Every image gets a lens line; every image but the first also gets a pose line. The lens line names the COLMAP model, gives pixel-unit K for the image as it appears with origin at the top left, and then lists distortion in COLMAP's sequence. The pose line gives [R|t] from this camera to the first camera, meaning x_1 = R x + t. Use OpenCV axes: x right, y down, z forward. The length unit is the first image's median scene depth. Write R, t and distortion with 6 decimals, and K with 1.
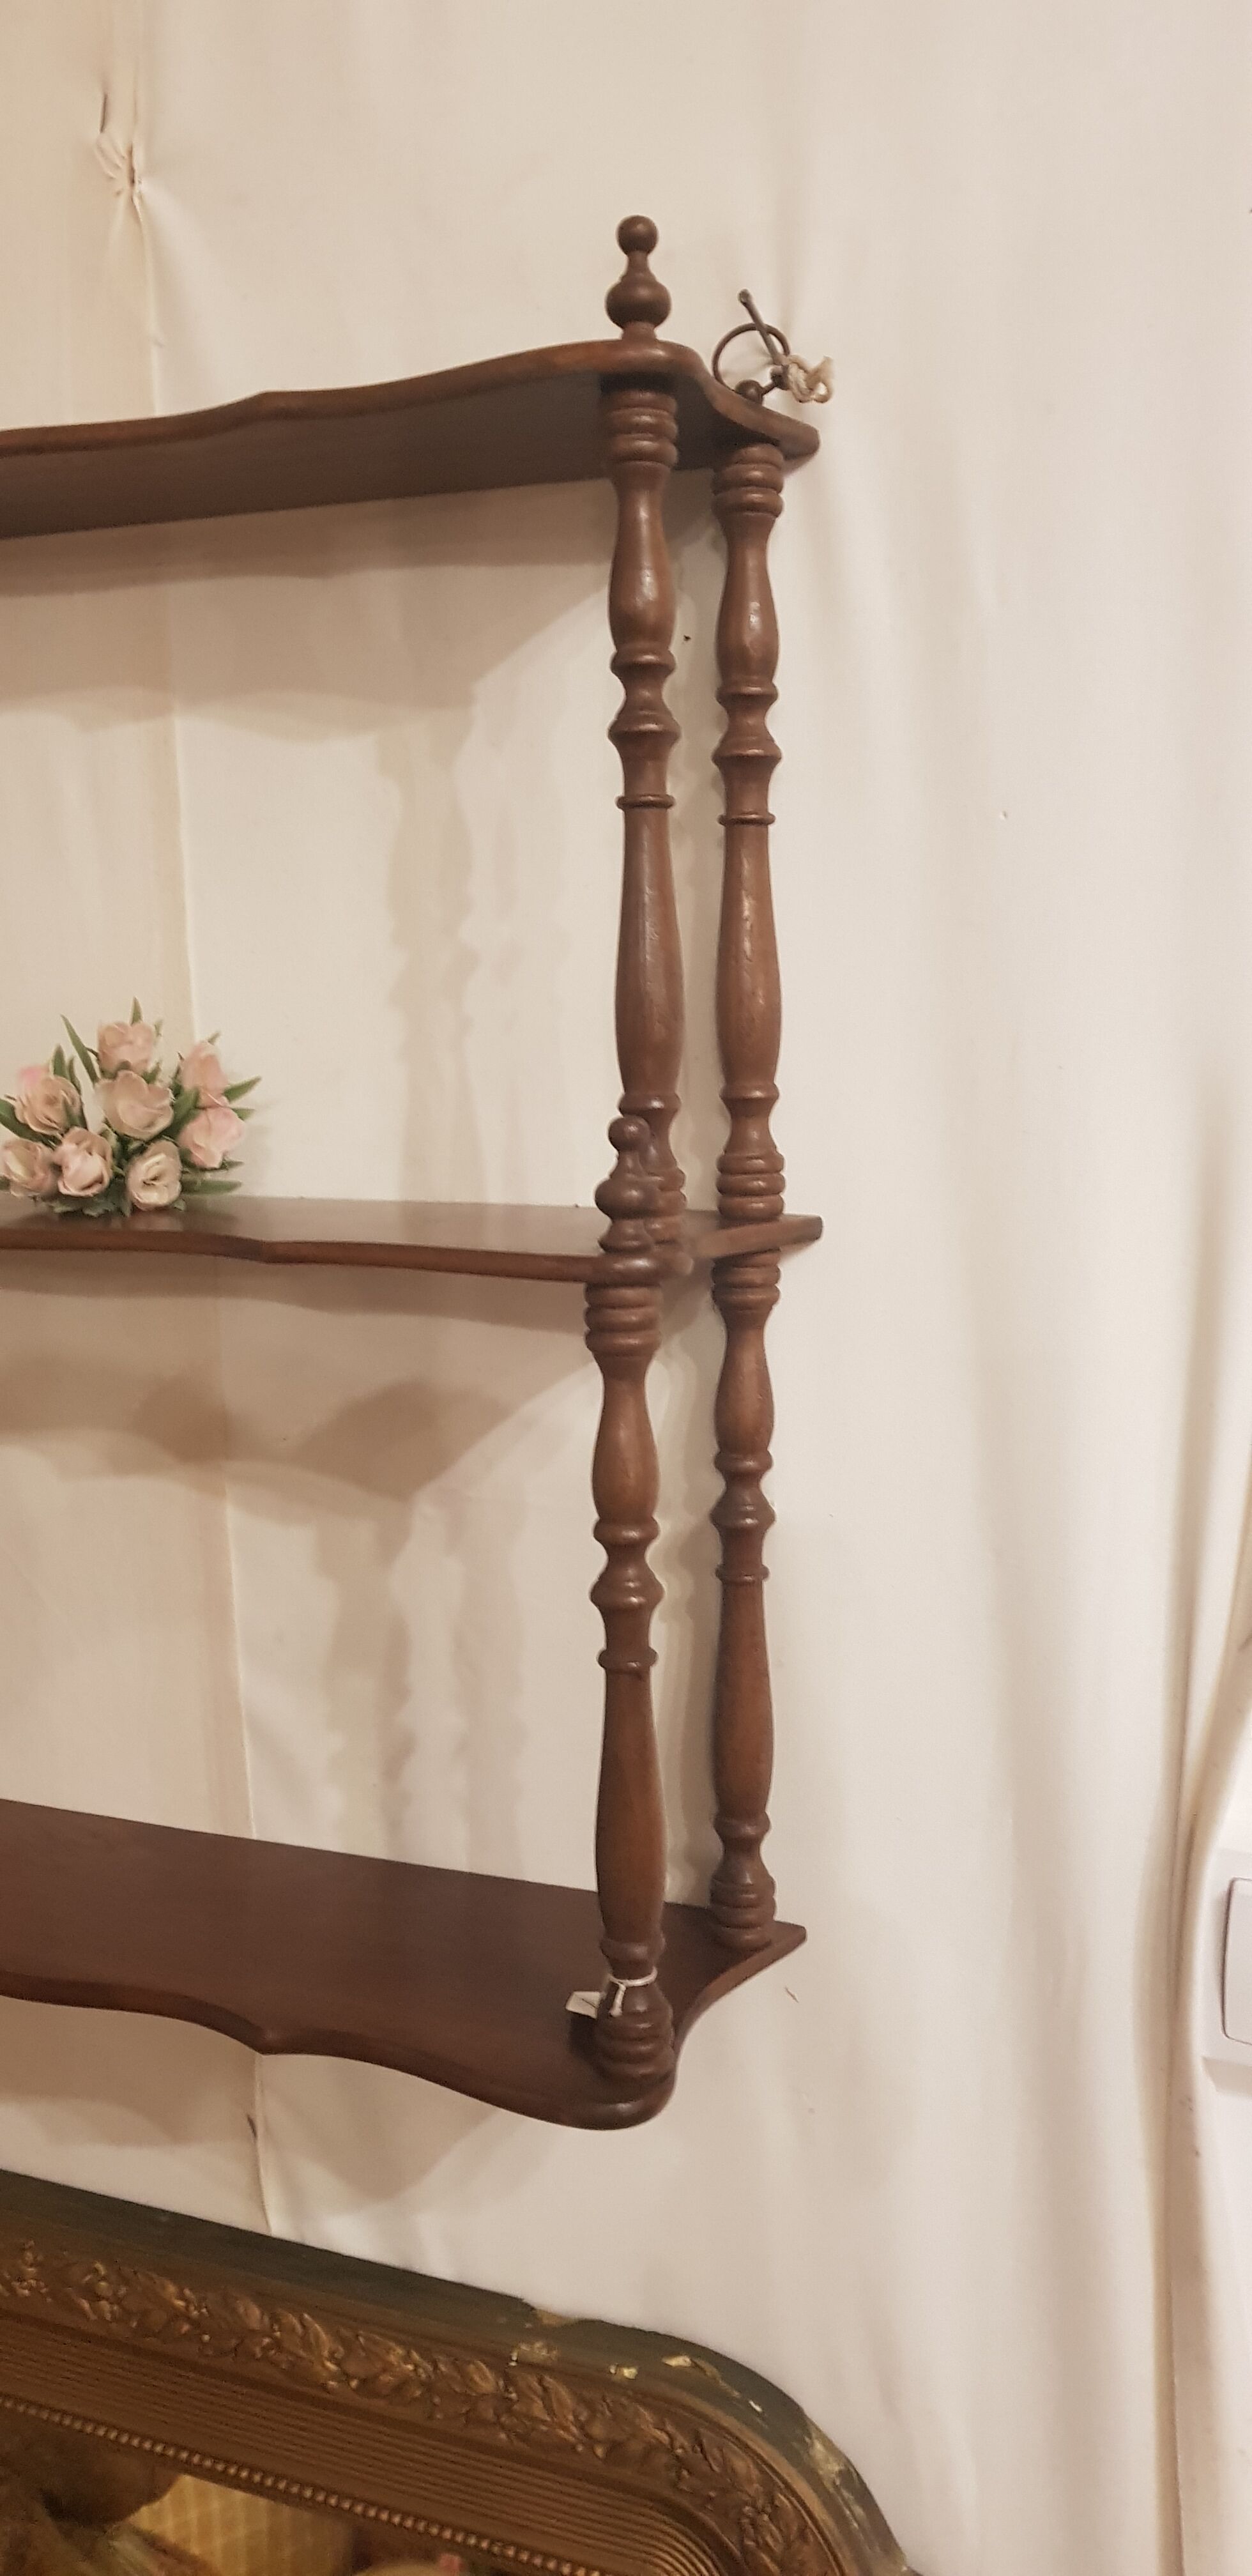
lens RADIAL K [[2066.0, 0, 630.0], [0, 2066.0, 1273.8], [0, 0, 1]] dist [0.098726, -0.204865]
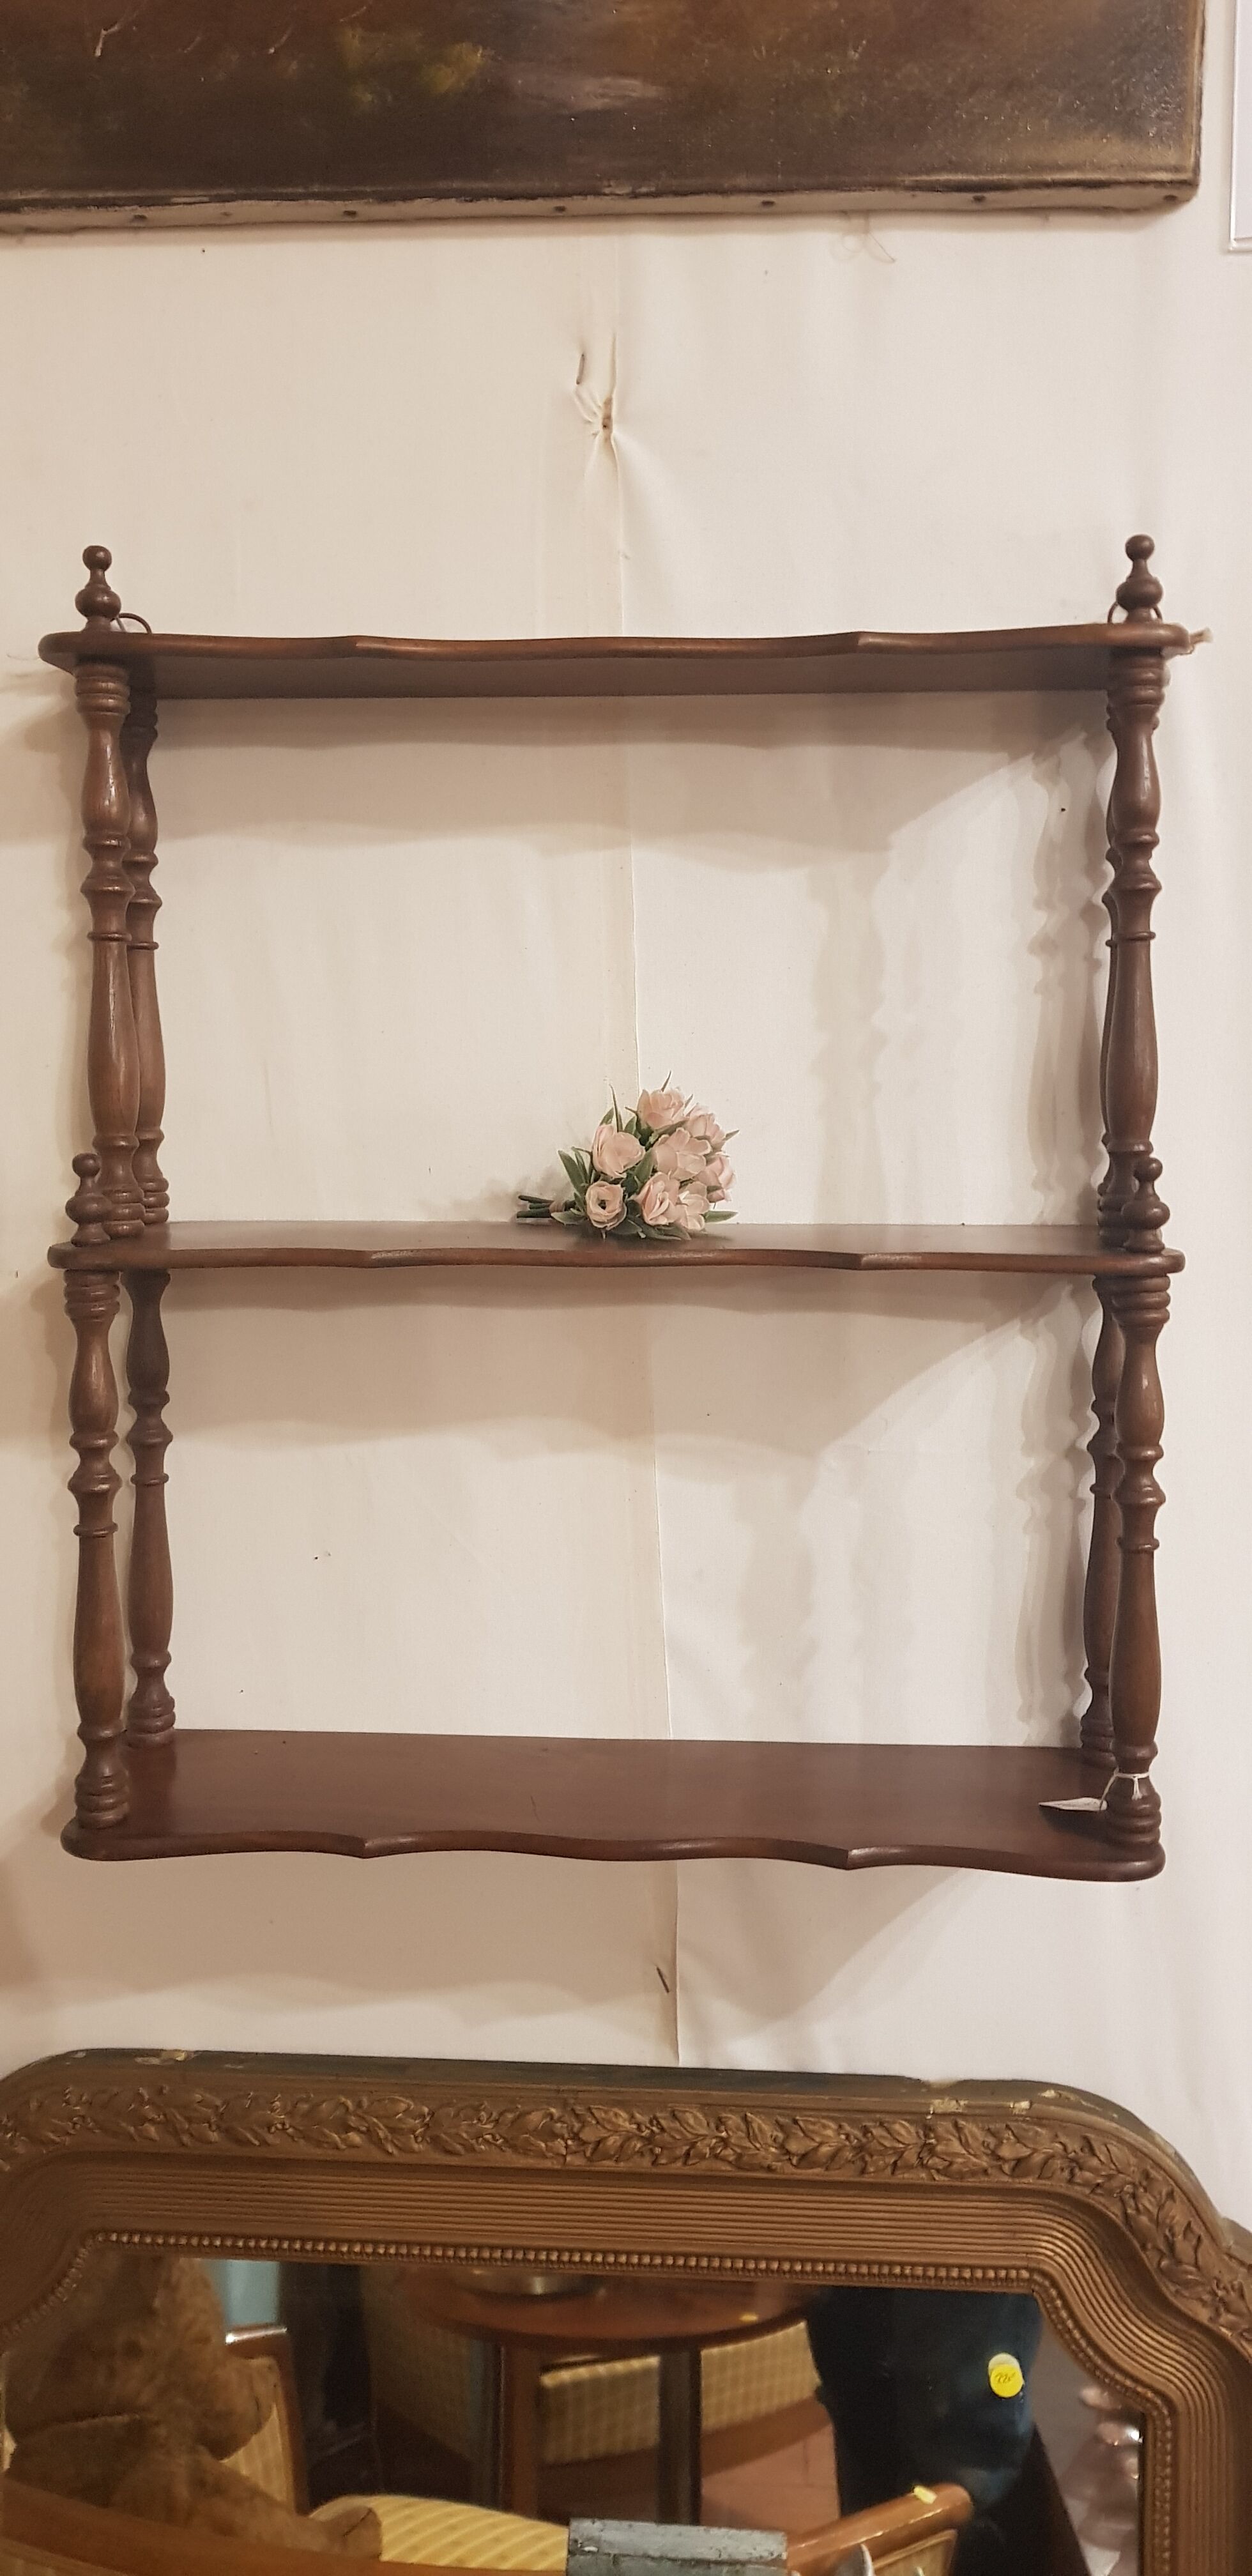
lens RADIAL K [[2067.9, 0, 653.2], [0, 2067.9, 1258.9], [0, 0, 1]] dist [0.137159, -0.340147]
pose [[0.952404, -0.027465, 0.303600, -0.612429], [0.034579, 0.999238, -0.018082, 0.006317], [-0.302872, 0.027720, 0.952628, -0.208375]]
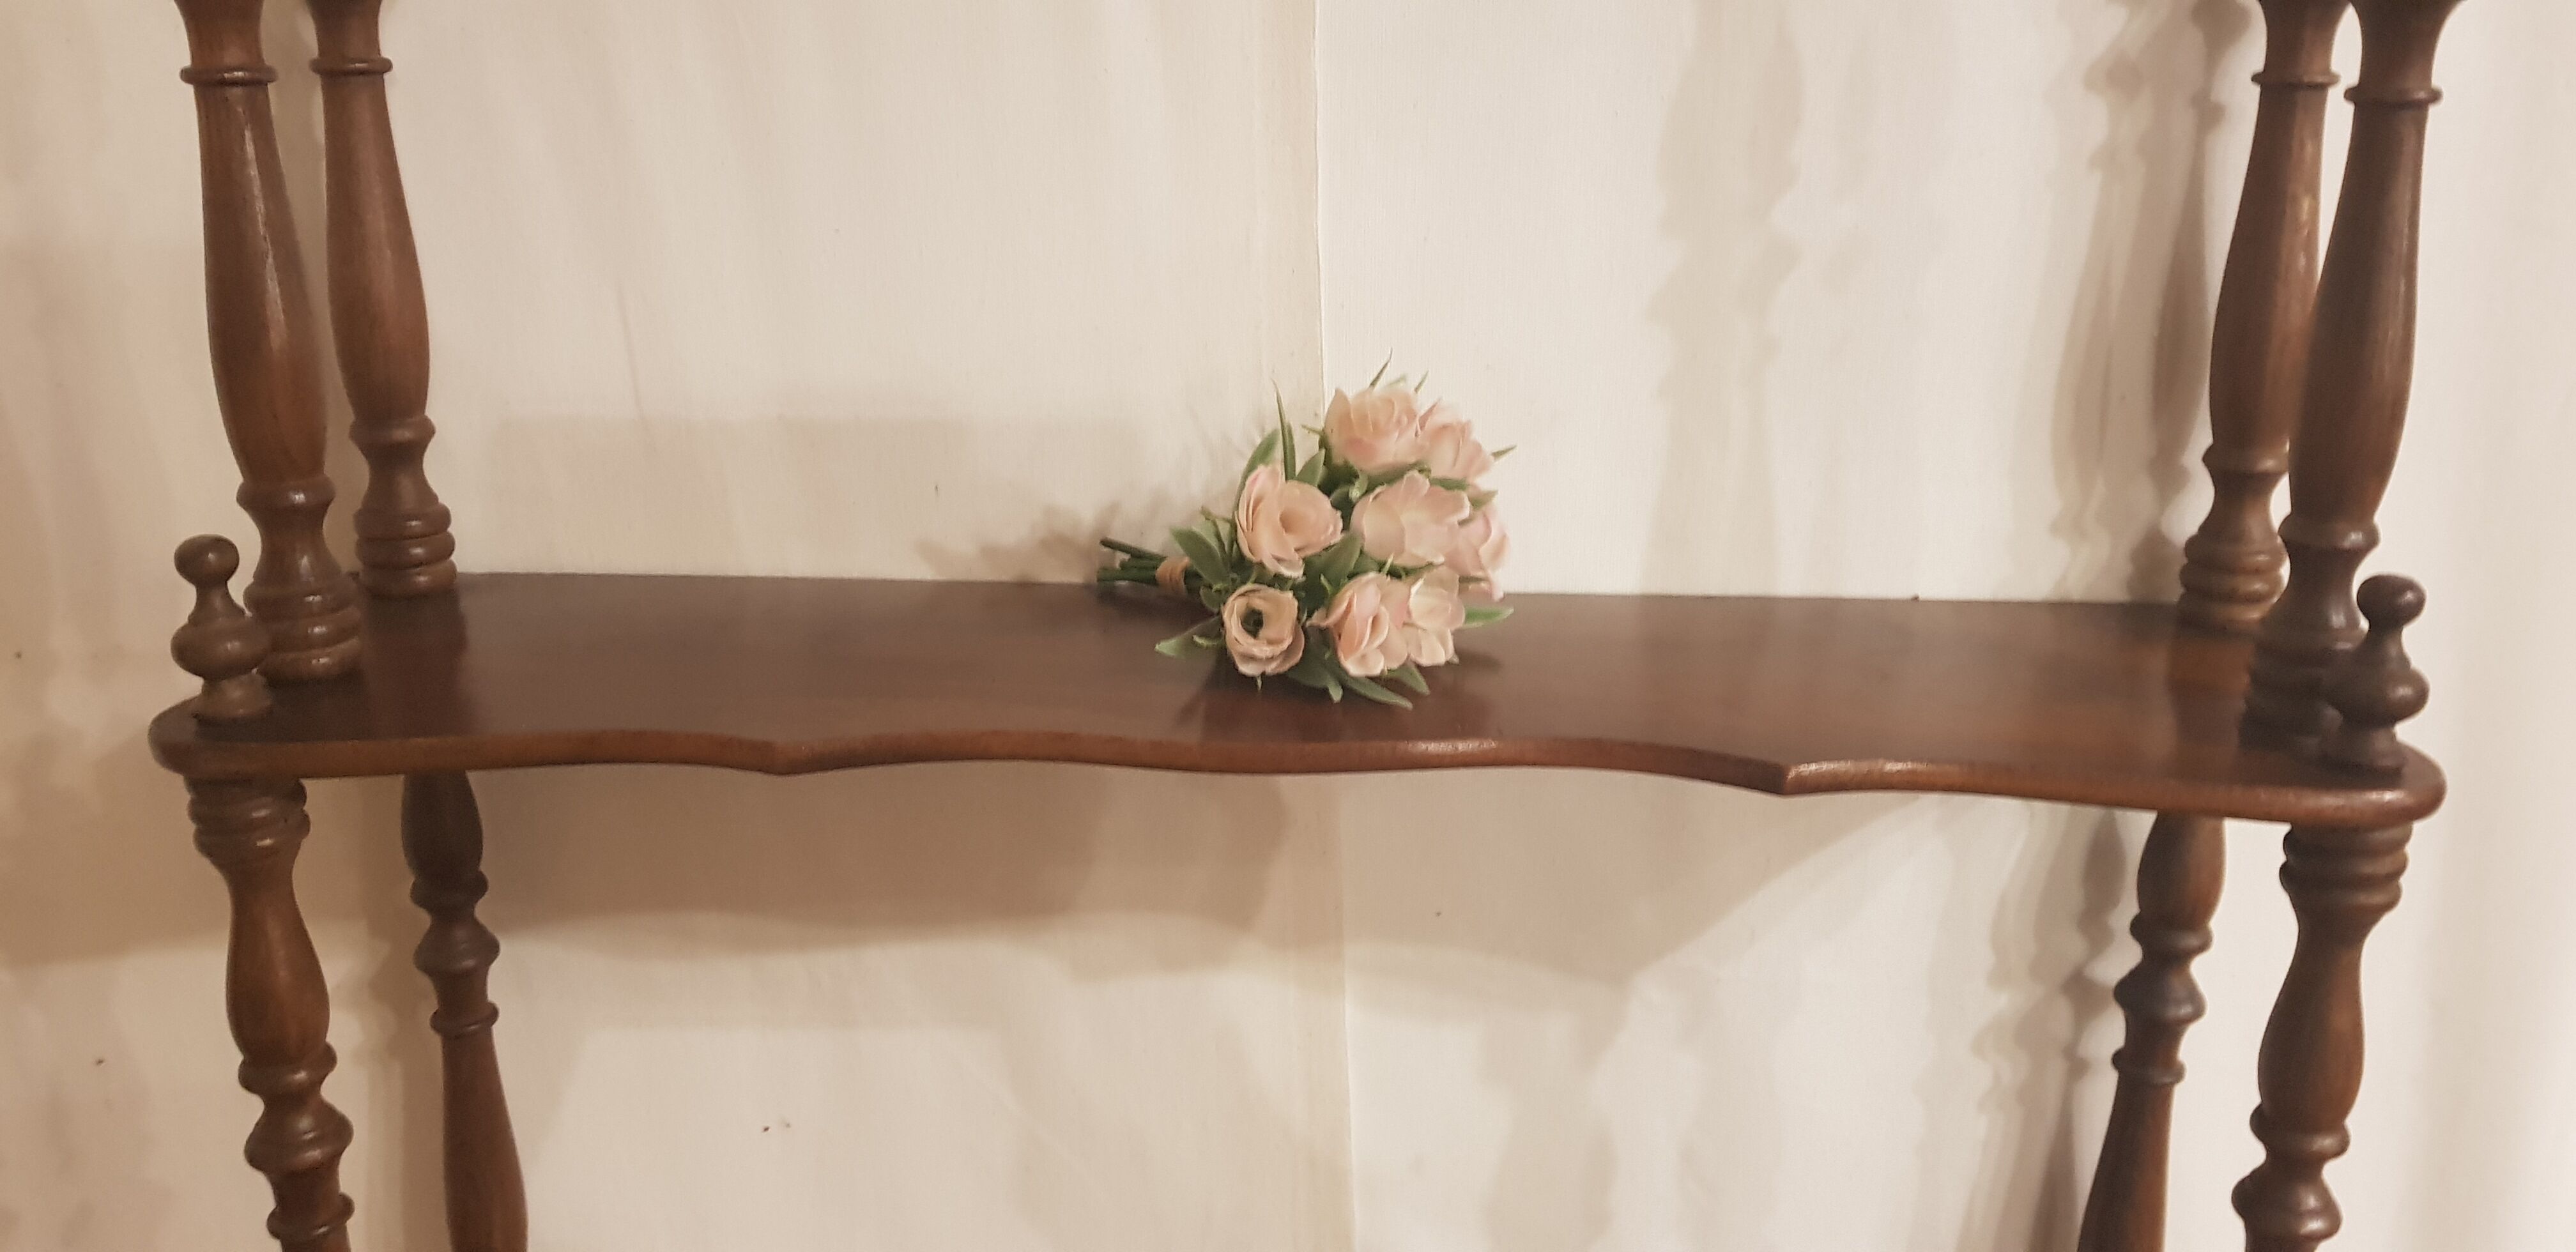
lens RADIAL K [[2075.2, 0, 1291.5], [0, 2075.2, 649.7], [0, 0, 1]] dist [0.060169, -0.155853]
pose [[0.952108, -0.083536, 0.294131, -0.444207], [0.030240, 0.982966, 0.181285, -0.151667], [-0.304264, -0.163708, 0.938415, 0.370261]]
